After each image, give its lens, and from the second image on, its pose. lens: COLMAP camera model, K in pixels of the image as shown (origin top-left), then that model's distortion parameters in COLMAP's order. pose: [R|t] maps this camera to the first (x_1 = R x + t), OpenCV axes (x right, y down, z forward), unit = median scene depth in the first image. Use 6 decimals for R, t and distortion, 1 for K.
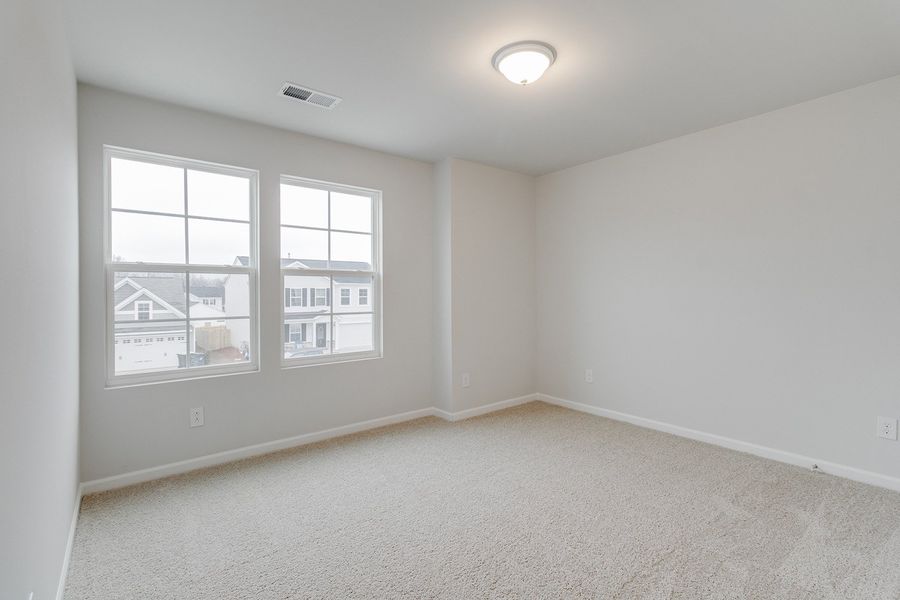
lens RADIAL K [[415.4, 0, 457.3], [0, 415.4, 288.3], [0, 0, 1]] dist [0.003666, 0.000599]
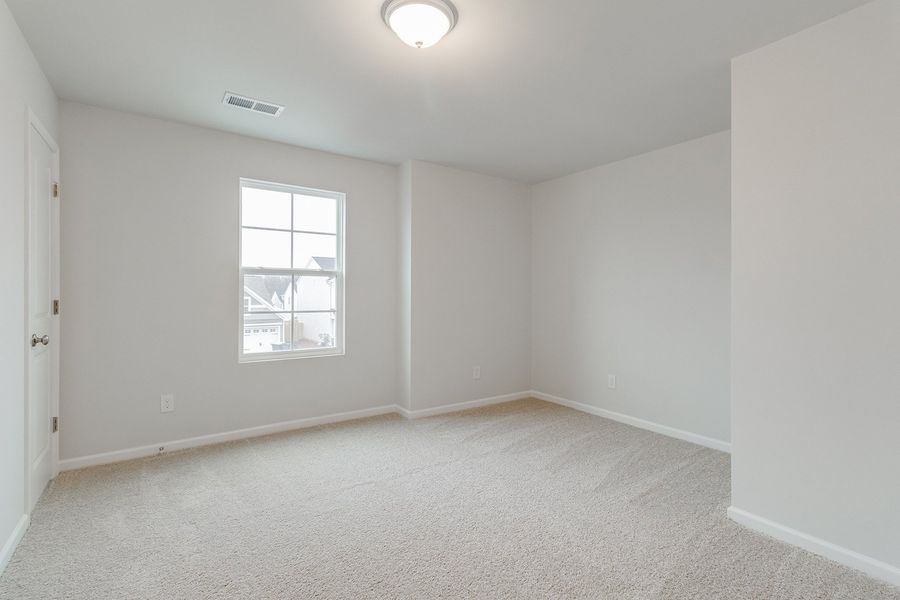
lens RADIAL K [[351.8, 0, 450.1], [0, 351.8, 288.9], [0, 0, 1]] dist [0.021221, -0.000019]
pose [[0.990023, 0.013650, -0.140240, 0.199949], [-0.014059, 0.999899, -0.001927, 0.002002], [0.140200, 0.003879, 0.990116, 0.162267]]
